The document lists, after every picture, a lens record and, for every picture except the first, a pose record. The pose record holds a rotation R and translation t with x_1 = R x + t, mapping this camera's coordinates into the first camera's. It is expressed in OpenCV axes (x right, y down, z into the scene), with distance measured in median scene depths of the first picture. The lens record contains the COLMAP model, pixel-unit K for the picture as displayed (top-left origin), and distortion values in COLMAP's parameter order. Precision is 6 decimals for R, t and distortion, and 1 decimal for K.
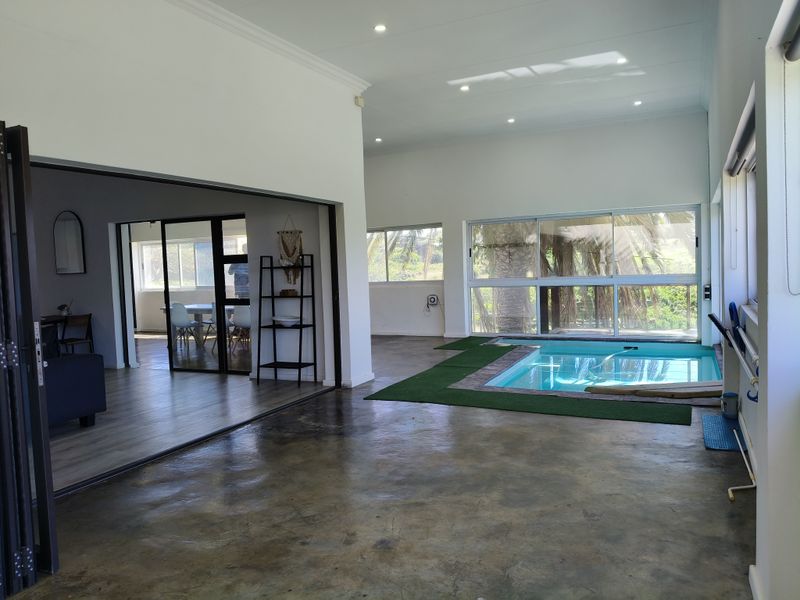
lens RADIAL K [[619.7, 0, 397.8], [0, 619.7, 302.0], [0, 0, 1]] dist [0.029765, -0.013355]
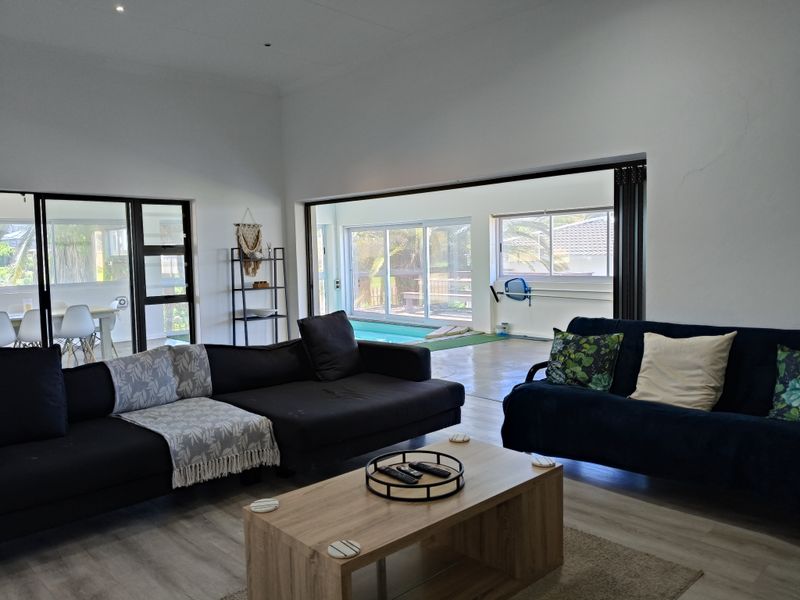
lens RADIAL K [[619.7, 0, 400.2], [0, 619.7, 300.2], [0, 0, 1]] dist [0.029765, -0.013355]
pose [[0.372983, -0.041698, 0.926901, -0.935431], [0.071319, 0.997323, 0.016167, 0.009934], [-0.925093, 0.060075, 0.374958, 0.362113]]
